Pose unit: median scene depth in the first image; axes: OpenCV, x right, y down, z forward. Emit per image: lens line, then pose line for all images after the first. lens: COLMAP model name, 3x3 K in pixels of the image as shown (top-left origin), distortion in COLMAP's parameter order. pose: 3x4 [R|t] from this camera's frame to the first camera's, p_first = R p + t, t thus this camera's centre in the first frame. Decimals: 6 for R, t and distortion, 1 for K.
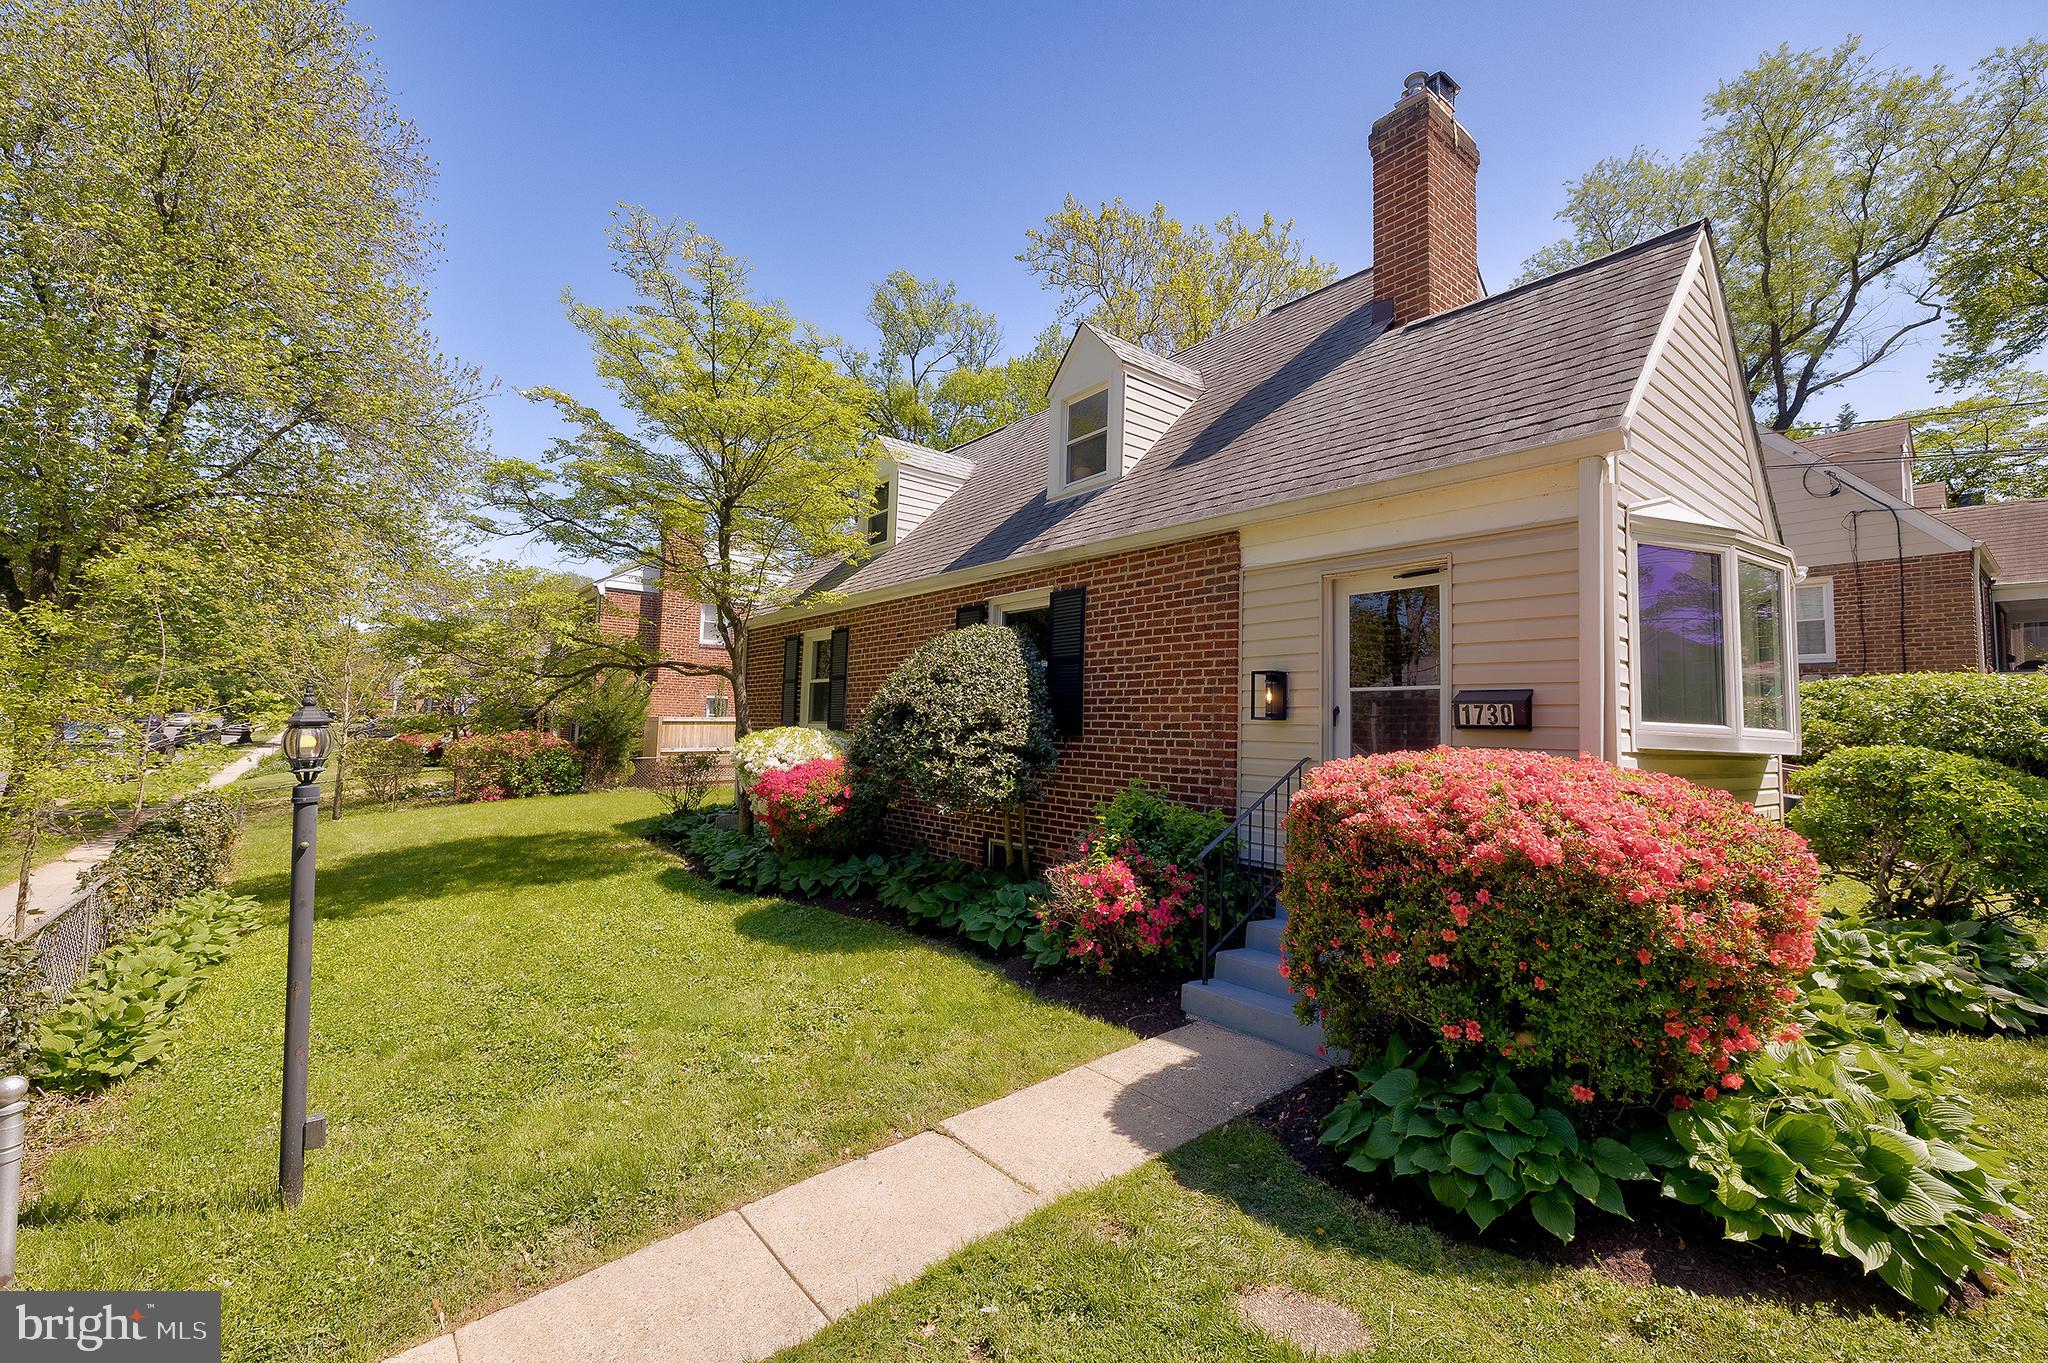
lens RADIAL K [[865.7, 0, 1016.9], [0, 865.7, 660.1], [0, 0, 1]] dist [0.006745, 0.000572]
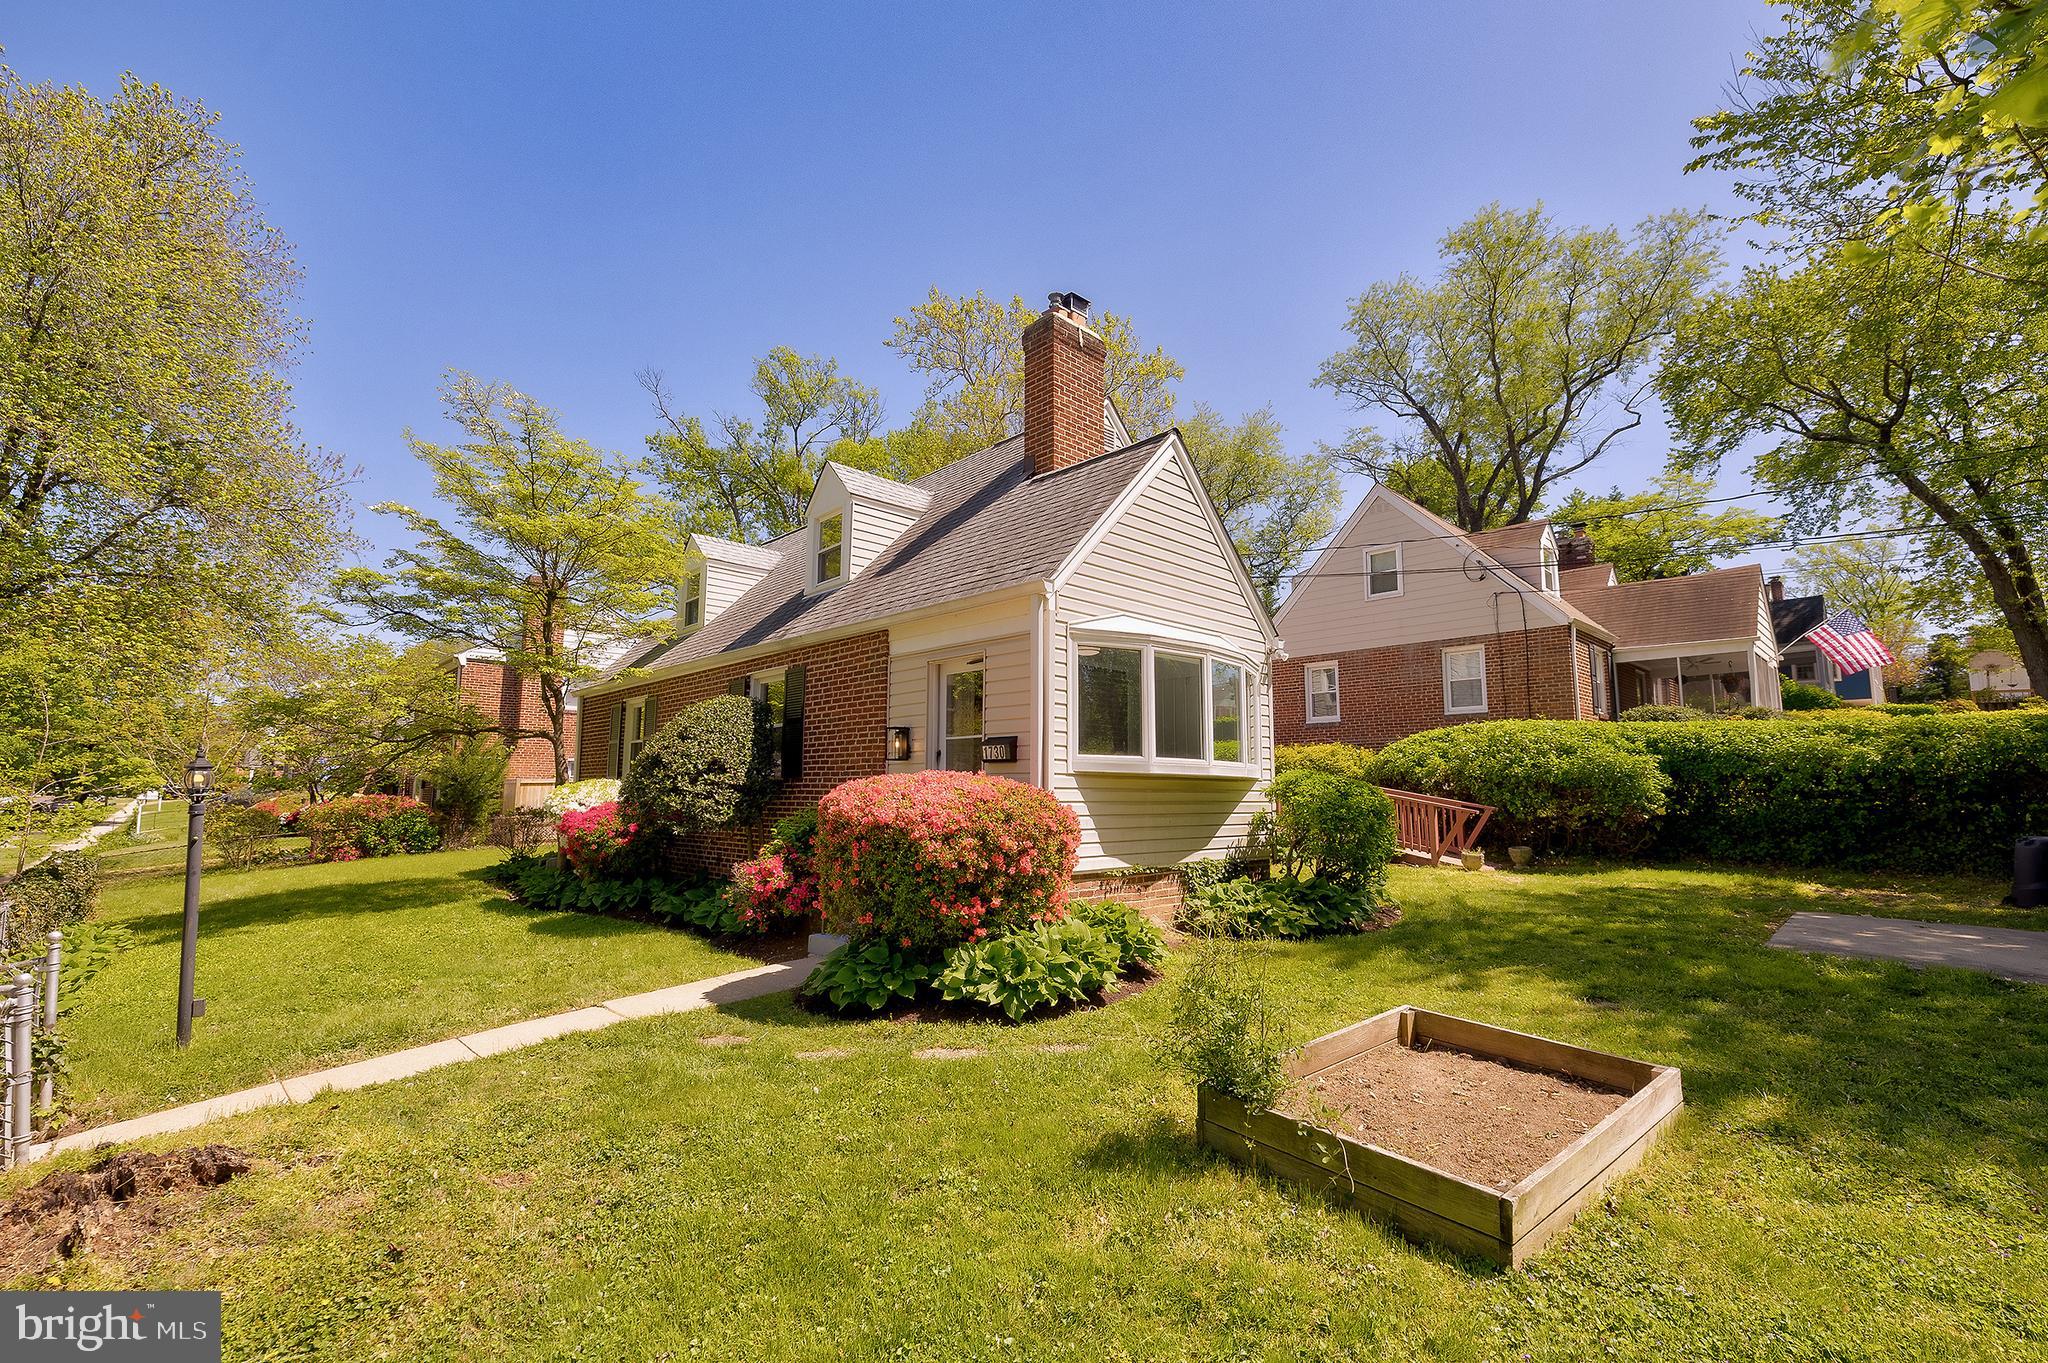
lens RADIAL K [[880.7, 0, 1012.3], [0, 880.7, 684.4], [0, 0, 1]] dist [0.001928, 0.003469]
pose [[0.995941, -0.012506, 0.089138, 0.243120], [0.016013, 0.999121, -0.038739, 0.001063], [-0.088576, 0.040009, 0.995266, -0.342404]]
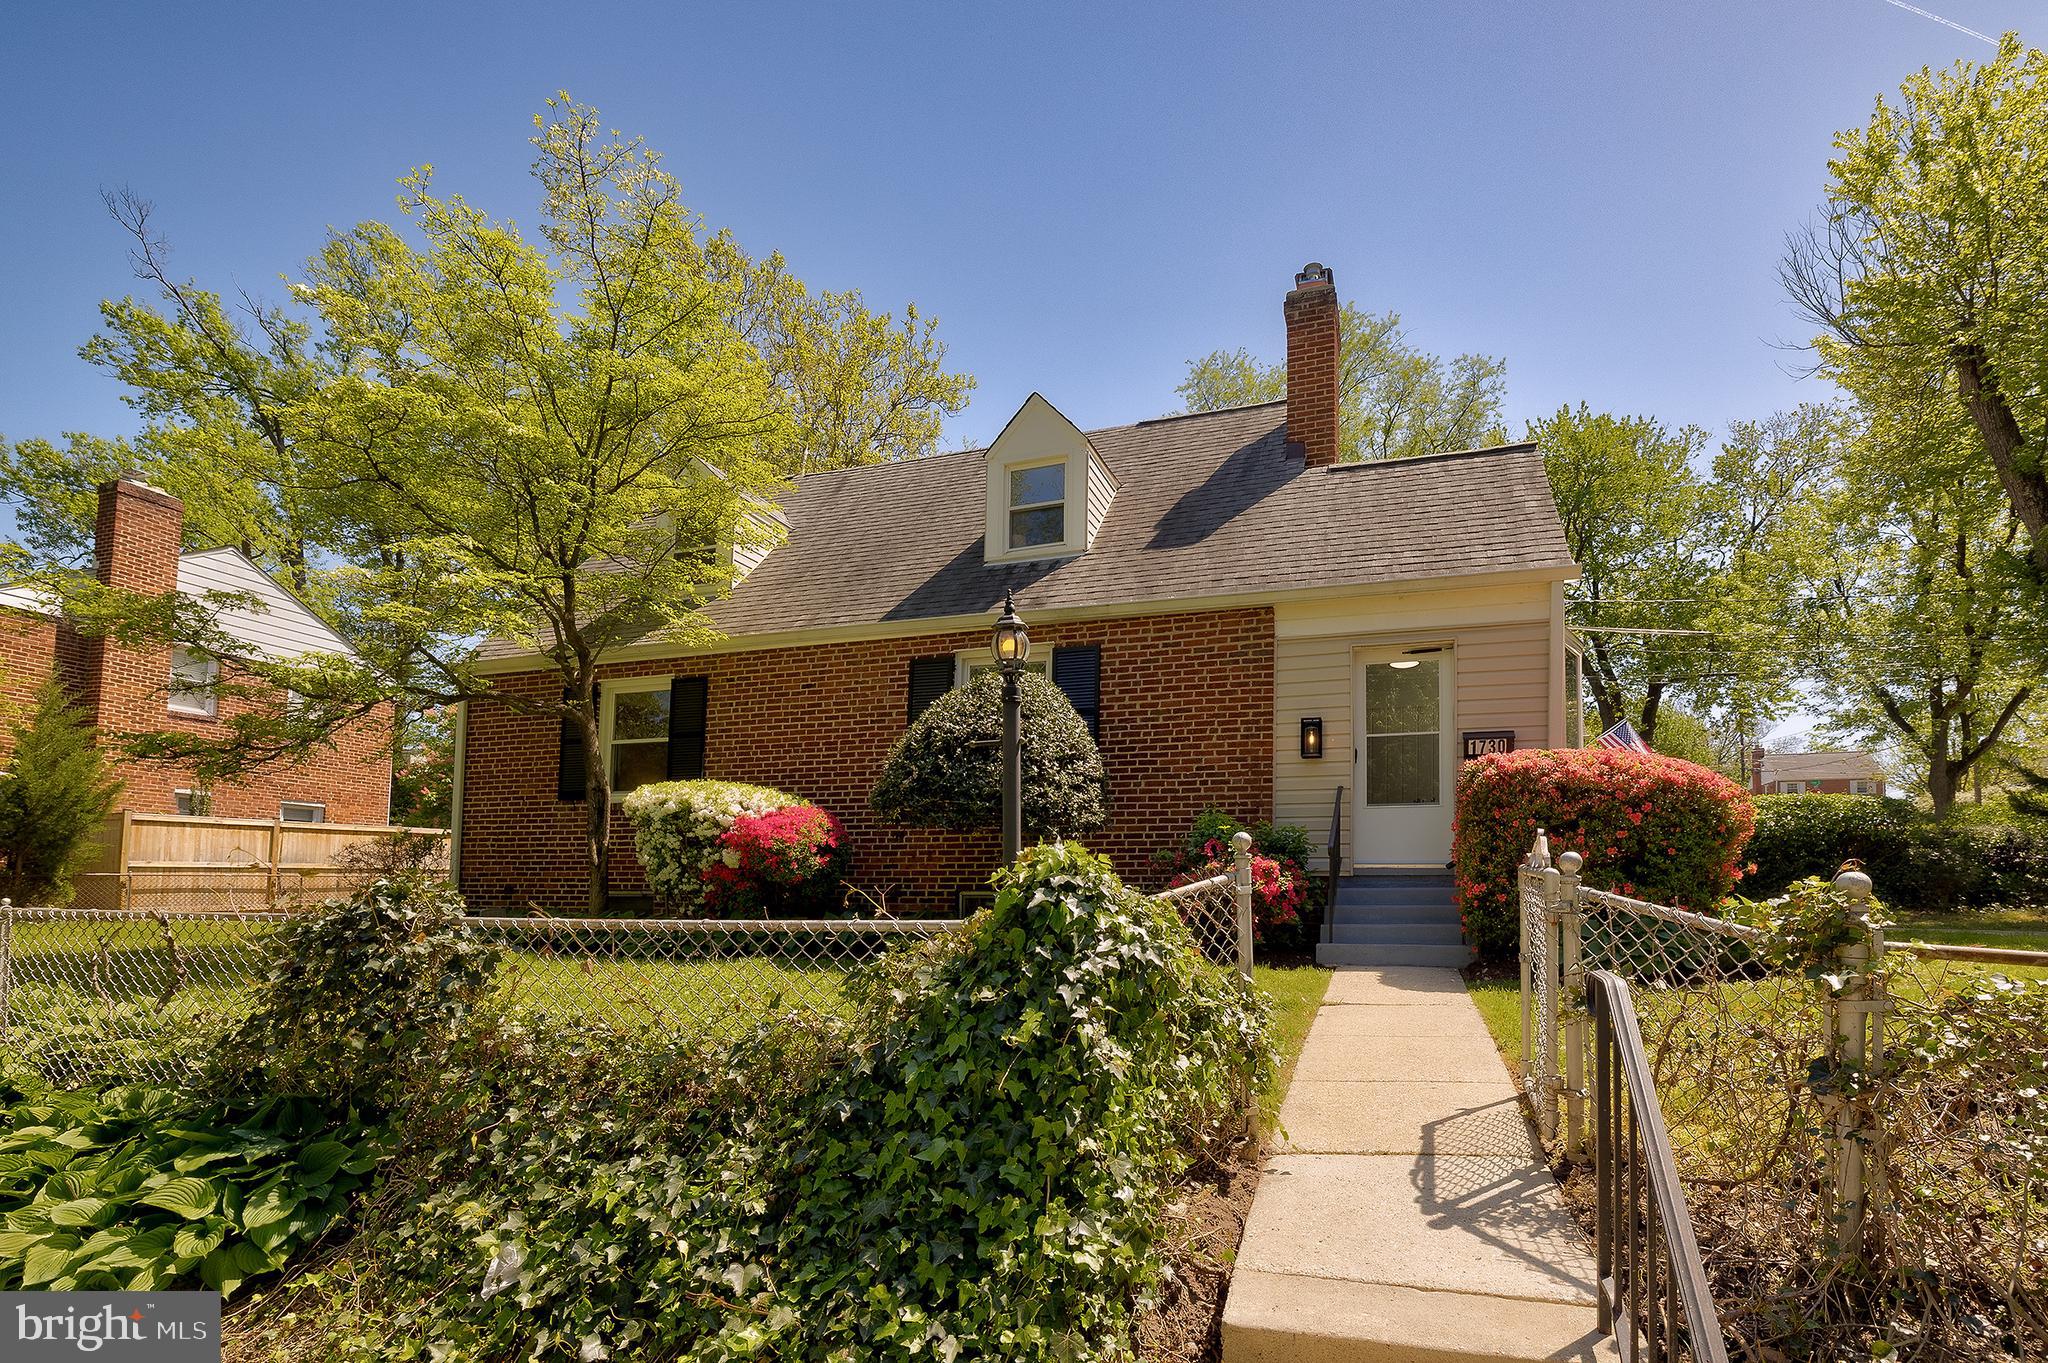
lens RADIAL K [[1005.2, 0, 1052.0], [0, 1005.2, 837.8], [0, 0, 1]] dist [-0.001070, 0.000089]
pose [[0.846926, 0.019745, 0.531345, -0.556603], [-0.034275, 0.999259, 0.017498, 0.119768], [-0.530606, -0.033031, 0.846975, -0.033359]]
